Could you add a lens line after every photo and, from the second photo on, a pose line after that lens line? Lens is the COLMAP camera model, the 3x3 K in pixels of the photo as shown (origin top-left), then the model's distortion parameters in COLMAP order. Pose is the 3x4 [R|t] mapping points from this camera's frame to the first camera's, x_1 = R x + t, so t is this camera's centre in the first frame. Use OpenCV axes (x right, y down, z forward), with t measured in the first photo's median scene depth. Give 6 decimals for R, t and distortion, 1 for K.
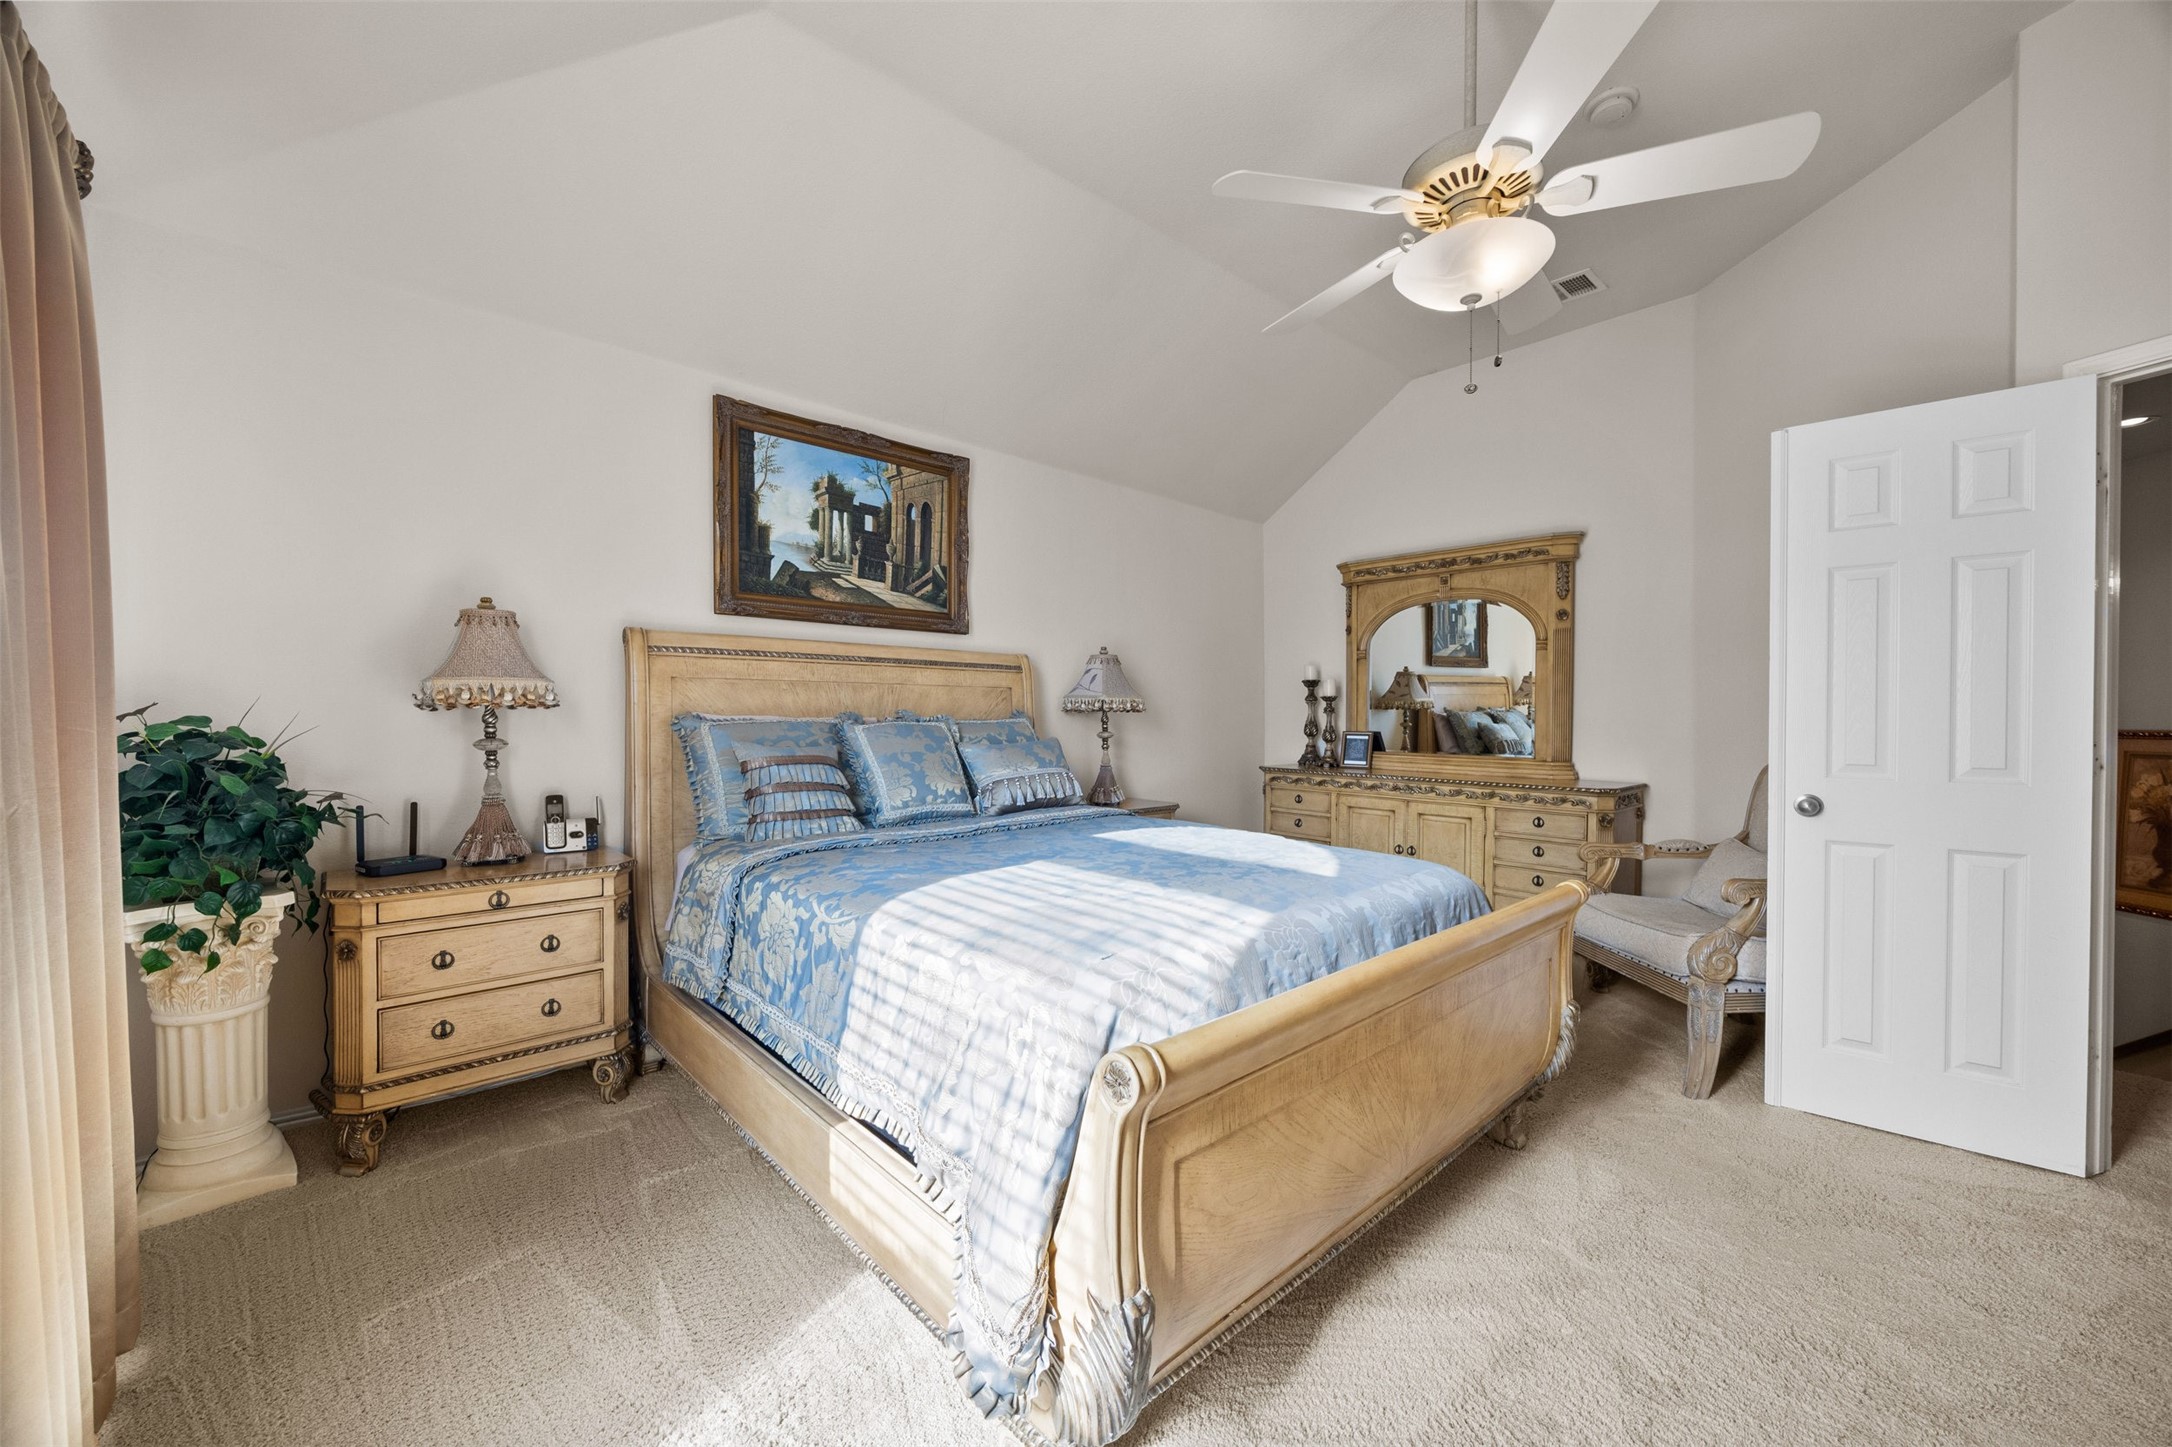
lens RADIAL K [[828.3, 0, 1085.6], [0, 828.3, 713.3], [0, 0, 1]] dist [-0.000742, -0.000337]
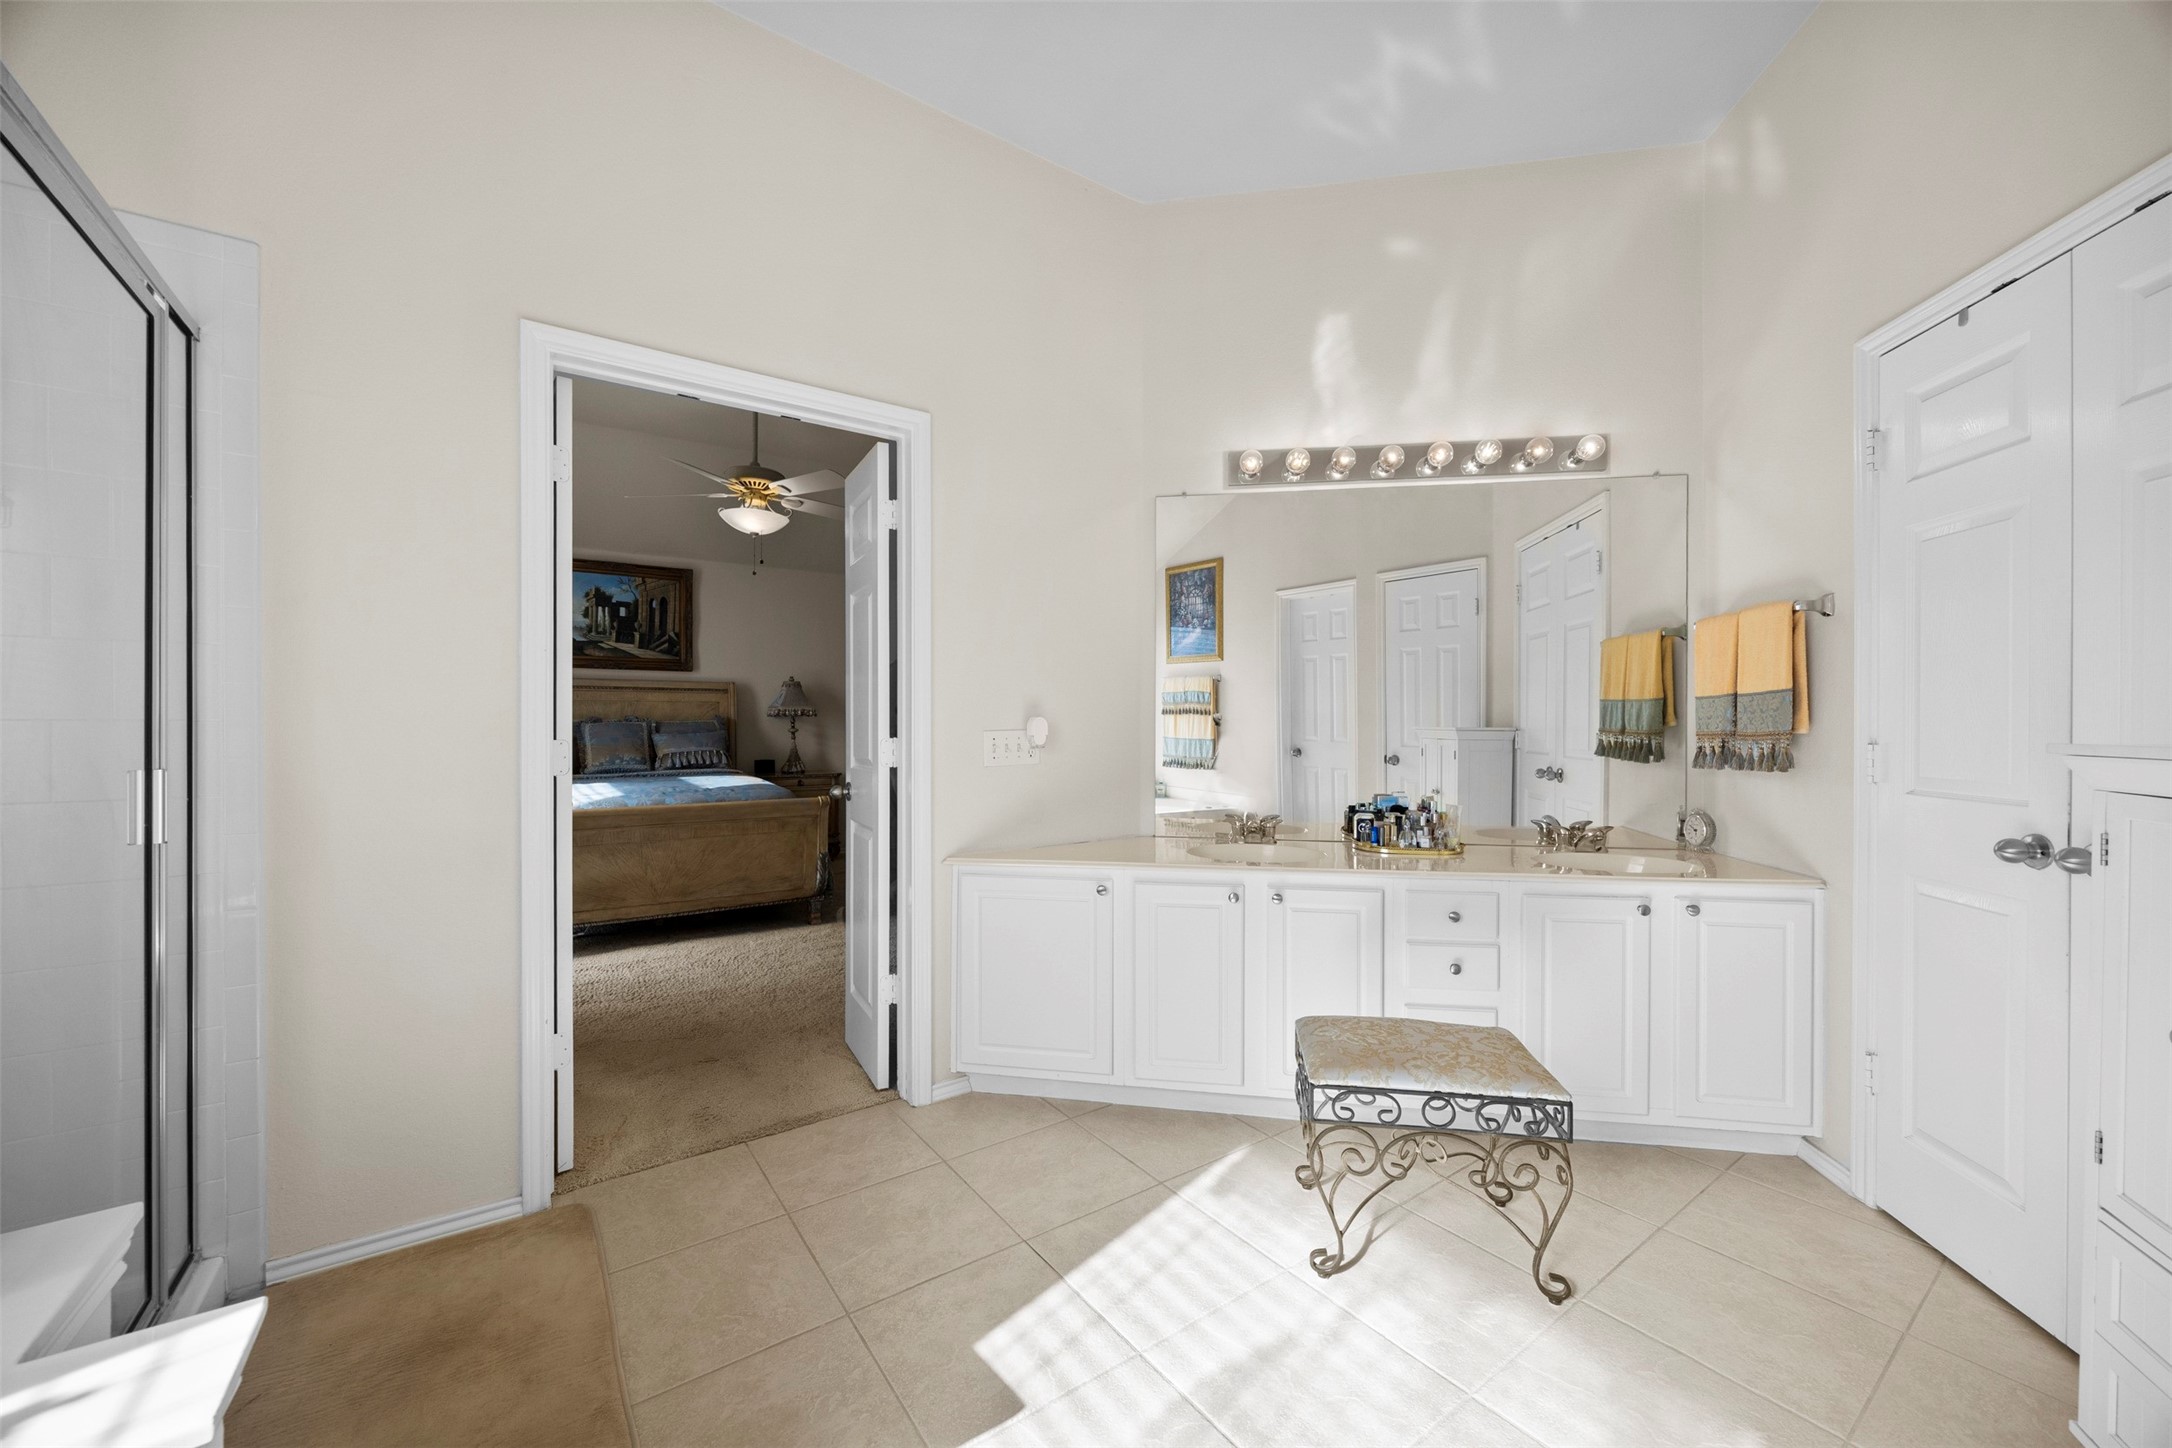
lens RADIAL K [[828.3, 0, 1085.6], [0, 828.3, 713.8], [0, 0, 1]] dist [-0.000742, -0.000337]
pose [[0.992119, -0.003093, -0.125261, 0.967768], [0.002656, 0.999990, -0.003660, 0.001577], [0.125271, 0.003298, 0.992117, -0.662986]]
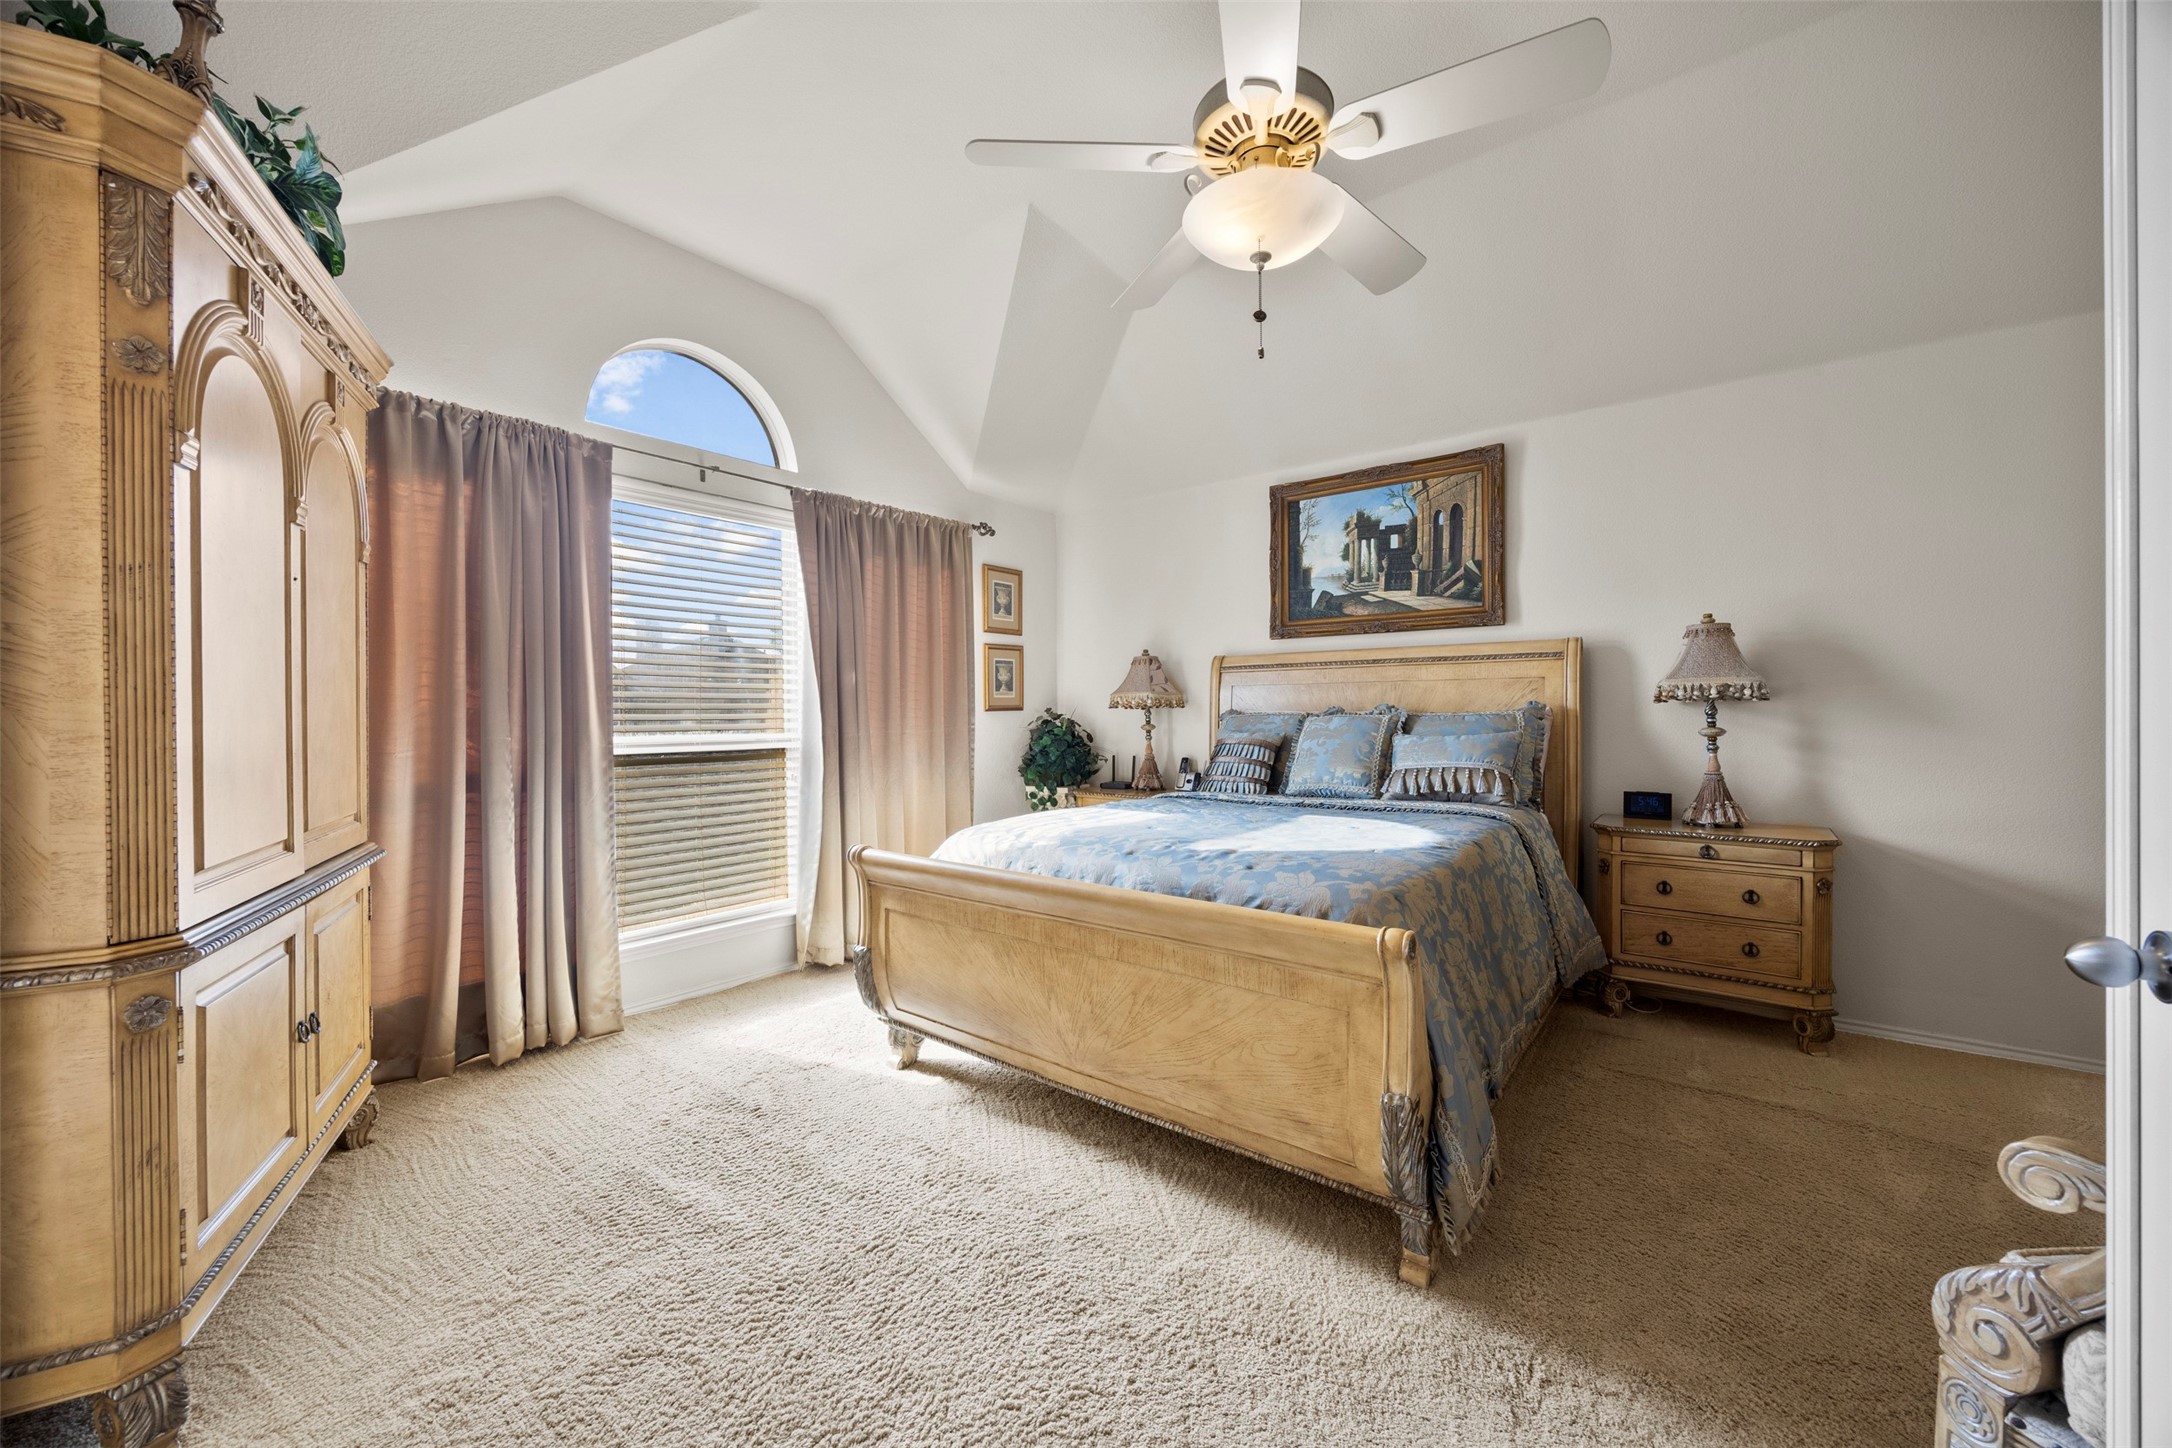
lens RADIAL K [[828.3, 0, 1085.6], [0, 828.3, 713.8], [0, 0, 1]] dist [-0.000742, -0.000337]
pose [[0.169038, -0.005754, -0.985593, 0.799039], [0.007954, 0.999958, -0.004473, 0.010651], [0.985577, -0.007083, 0.169076, 0.386431]]
